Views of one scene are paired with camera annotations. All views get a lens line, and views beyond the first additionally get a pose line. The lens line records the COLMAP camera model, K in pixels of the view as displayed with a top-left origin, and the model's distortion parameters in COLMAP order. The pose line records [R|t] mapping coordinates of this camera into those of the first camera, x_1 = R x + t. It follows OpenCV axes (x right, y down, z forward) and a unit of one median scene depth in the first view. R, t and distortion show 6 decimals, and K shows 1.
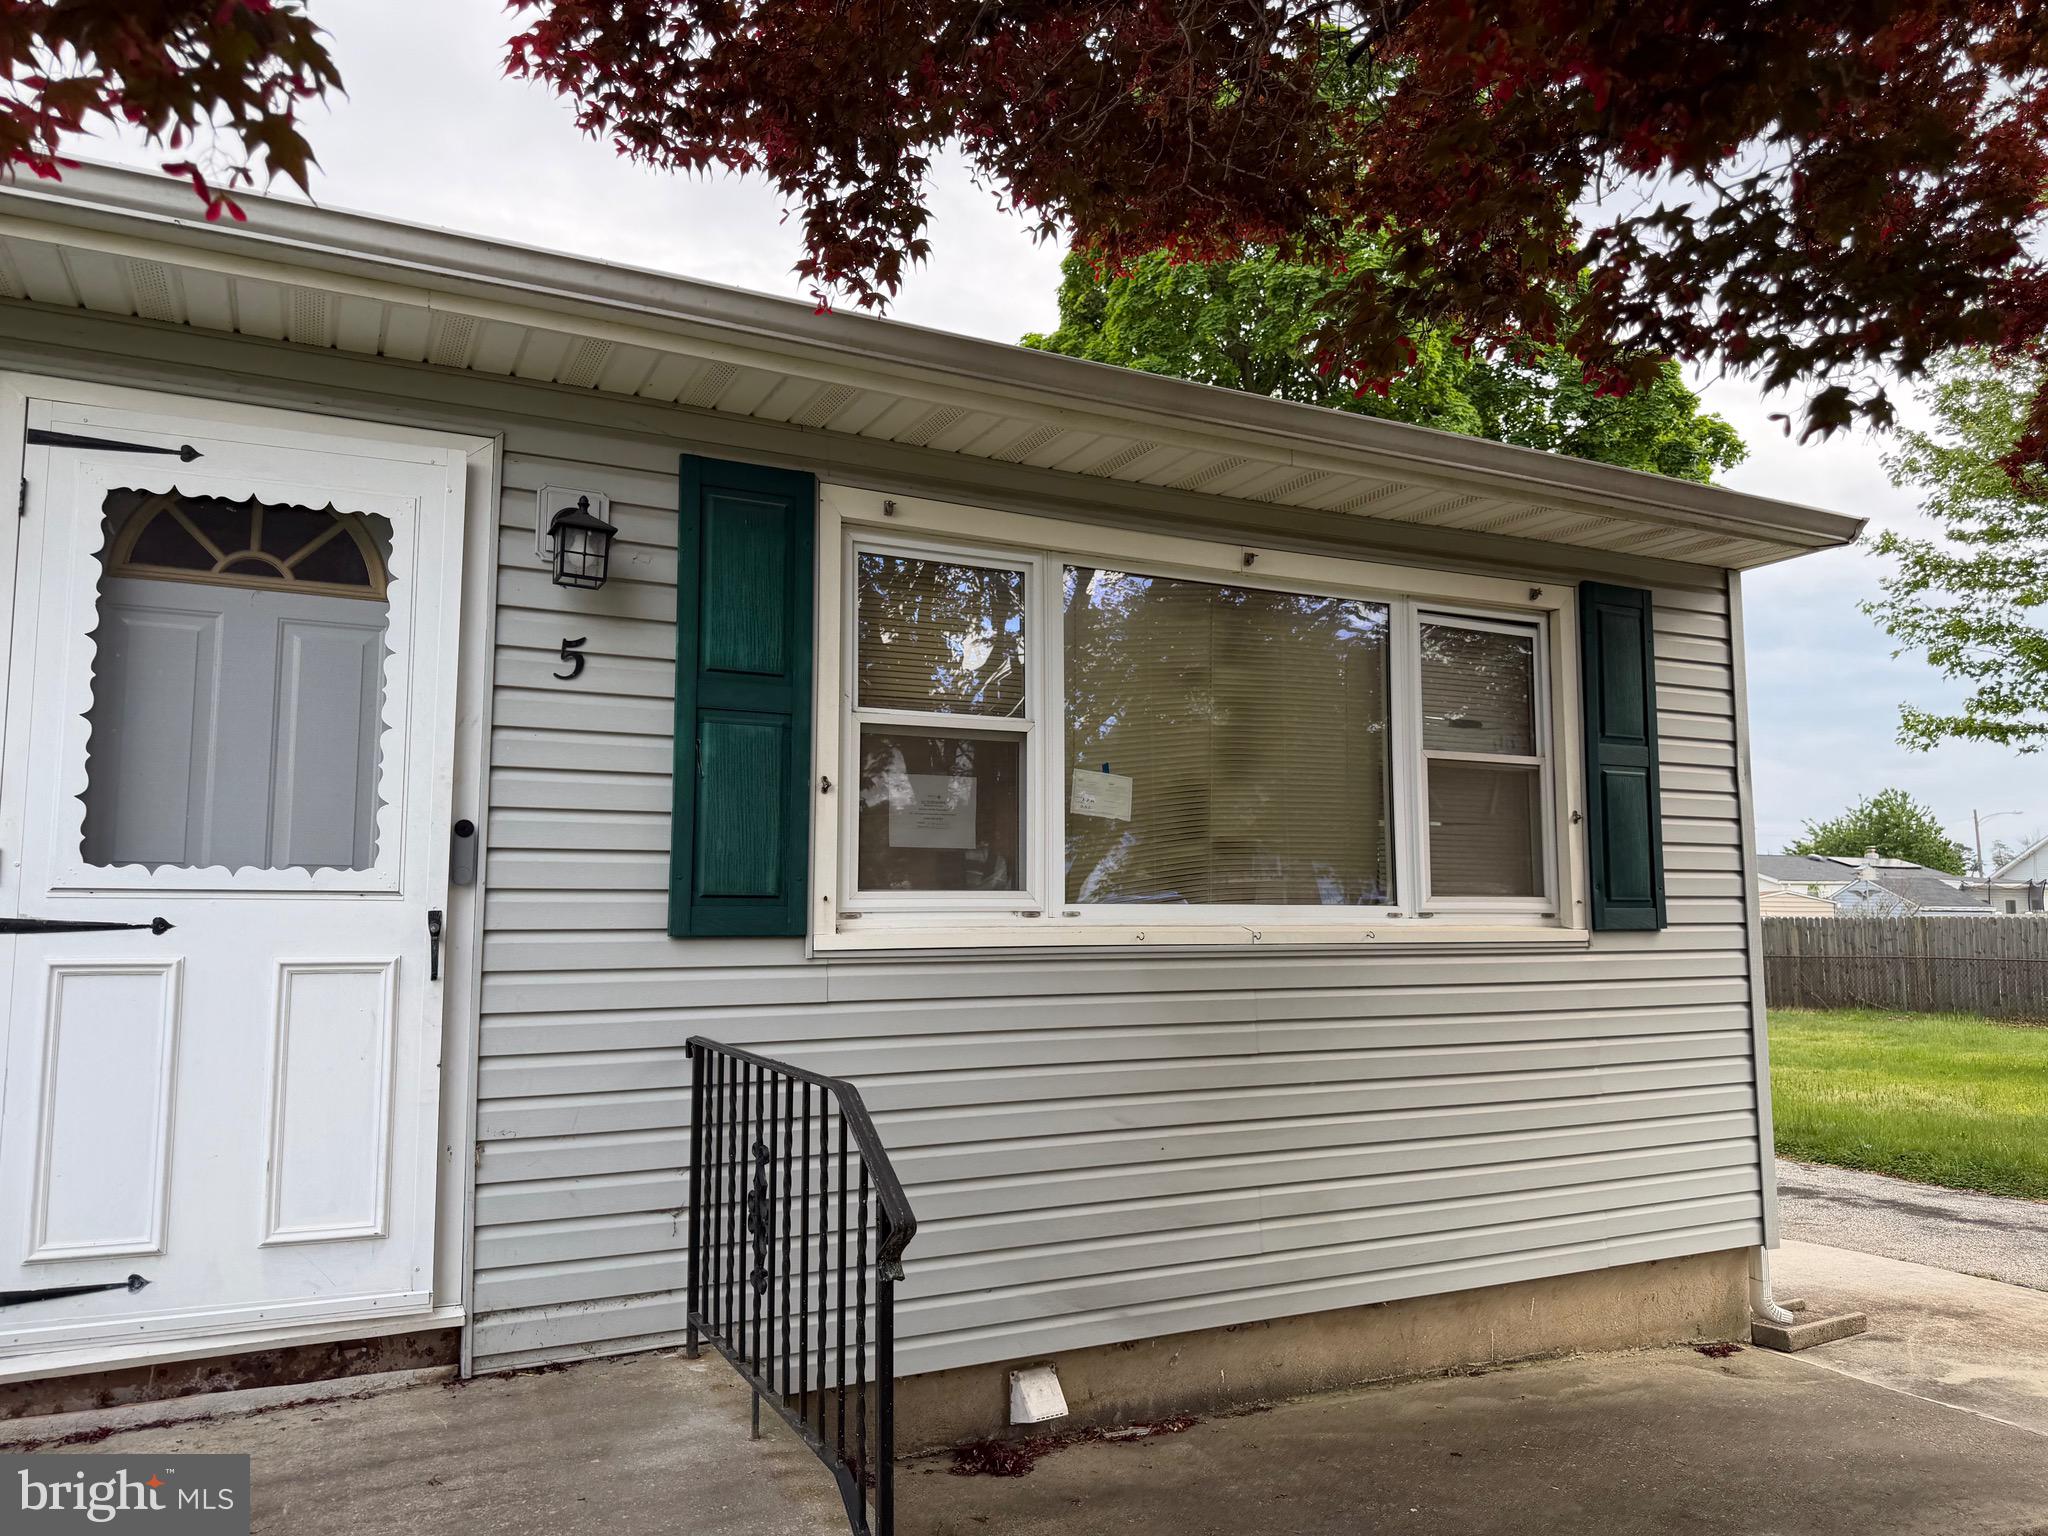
lens RADIAL K [[1451.3, 0, 1045.7], [0, 1451.3, 766.5], [0, 0, 1]] dist [0.045759, -0.056451]
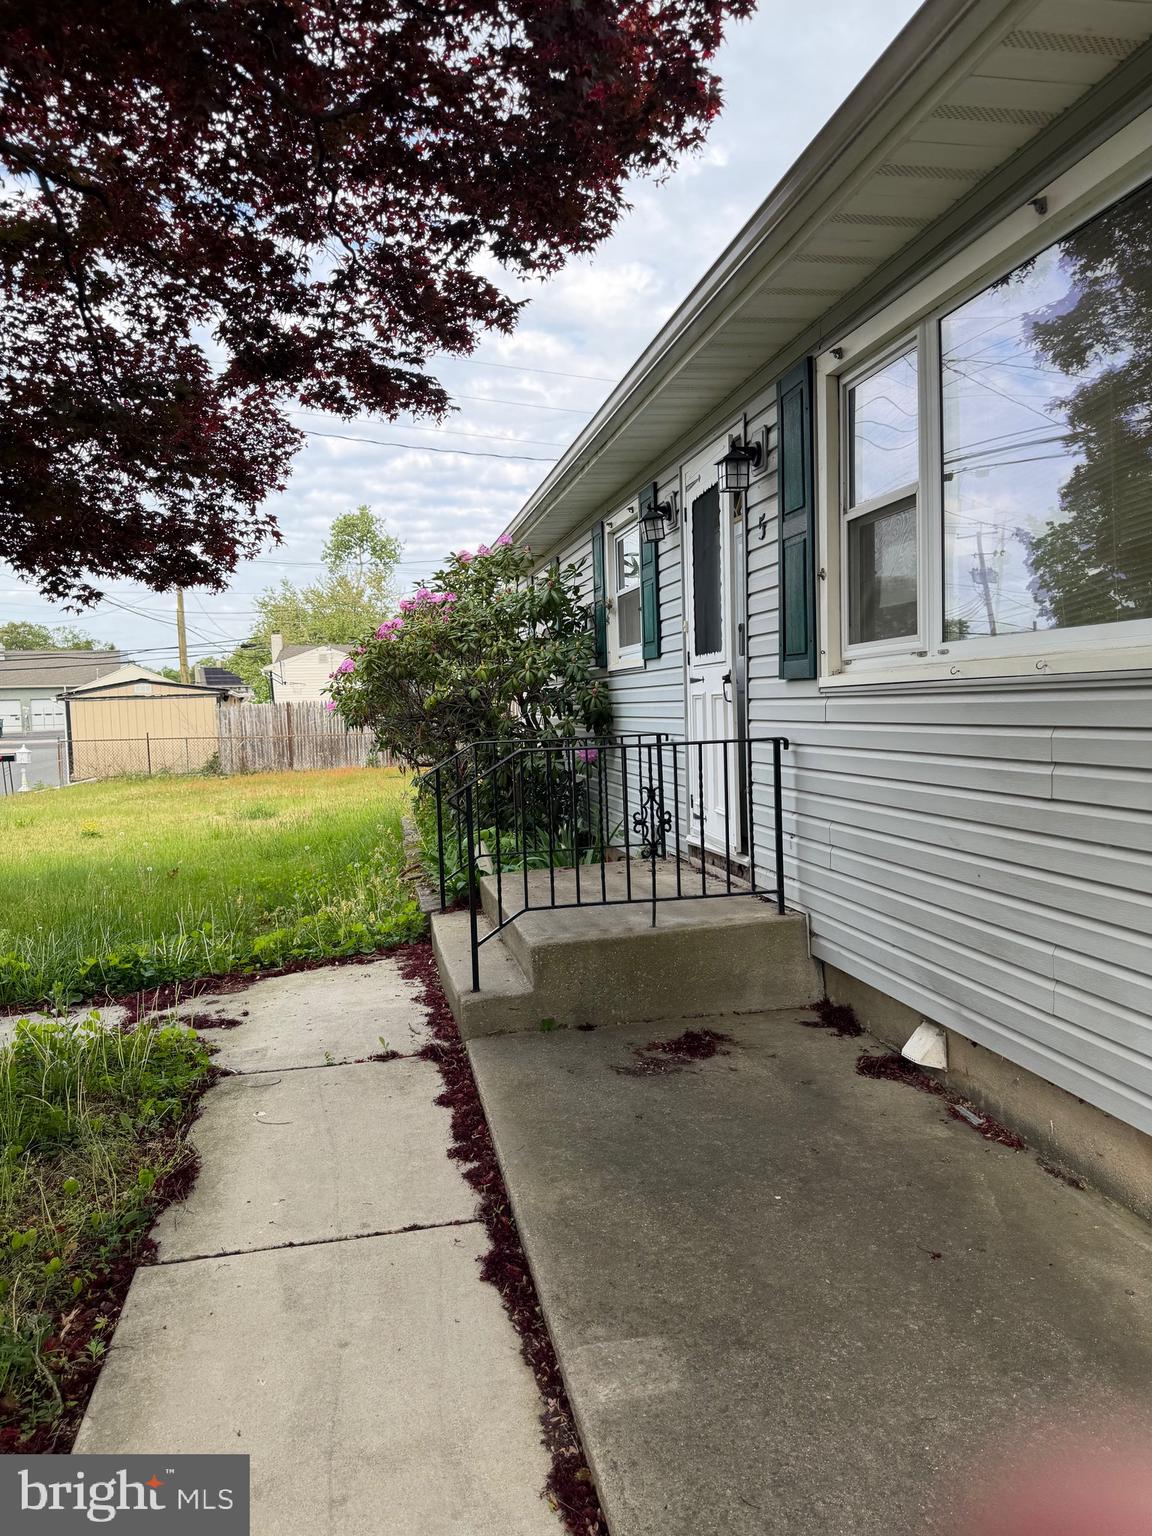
lens RADIAL K [[1088.5, 0, 589.0], [0, 1088.5, 765.2], [0, 0, 1]] dist [0.045759, -0.056451]
pose [[-0.269405, 0.068077, -0.960618, 1.028539], [0.133623, 0.990492, 0.032719, 0.142800], [0.953712, -0.119546, -0.275940, 1.108793]]
